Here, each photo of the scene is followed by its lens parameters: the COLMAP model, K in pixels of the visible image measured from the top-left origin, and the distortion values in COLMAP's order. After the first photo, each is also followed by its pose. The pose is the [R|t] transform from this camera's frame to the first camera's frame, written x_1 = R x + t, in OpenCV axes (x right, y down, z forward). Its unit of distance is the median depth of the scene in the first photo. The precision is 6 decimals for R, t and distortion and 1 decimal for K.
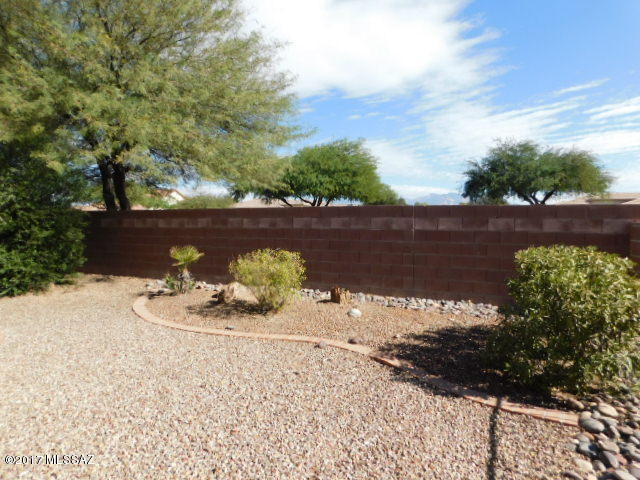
lens RADIAL K [[426.9, 0, 320.0], [0, 426.9, 240.0], [0, 0, 1]] dist [-0.028592, 0.003772]
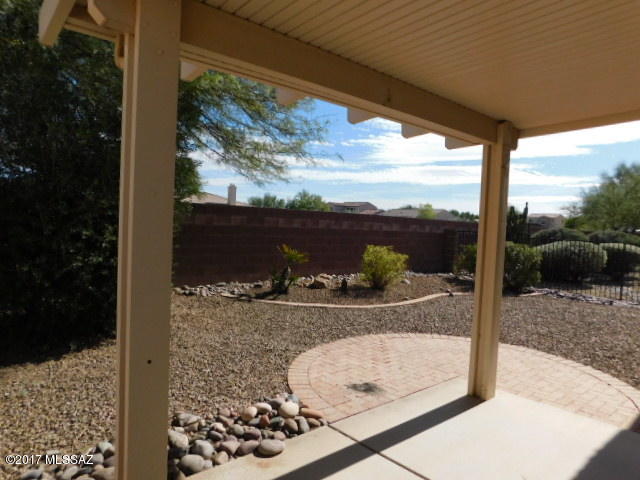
lens RADIAL K [[426.9, 0, 320.0], [0, 426.9, 240.0], [0, 0, 1]] dist [-0.028592, 0.003772]
pose [[0.426072, -0.020836, 0.904449, -1.268594], [-0.002246, 0.999707, 0.024089, -0.024208], [-0.904686, -0.012296, 0.425901, 0.499630]]
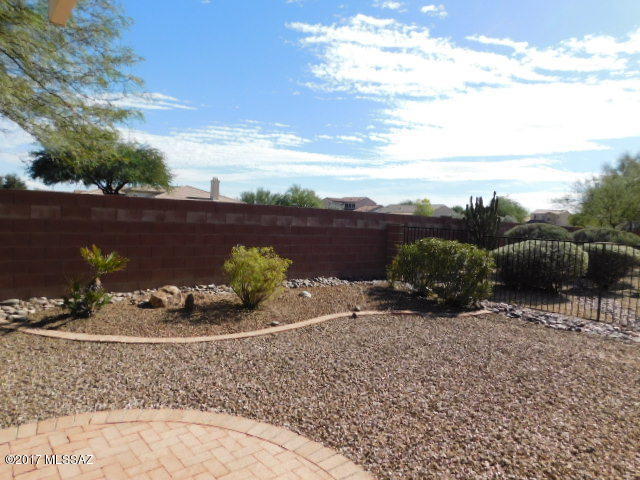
lens RADIAL K [[426.9, 0, 320.0], [0, 426.9, 240.0], [0, 0, 1]] dist [-0.028592, 0.003772]
pose [[0.440268, -0.027940, 0.897432, -0.818283], [-0.003645, 0.999452, 0.032904, -0.022704], [-0.897859, -0.017757, 0.439925, 0.355365]]
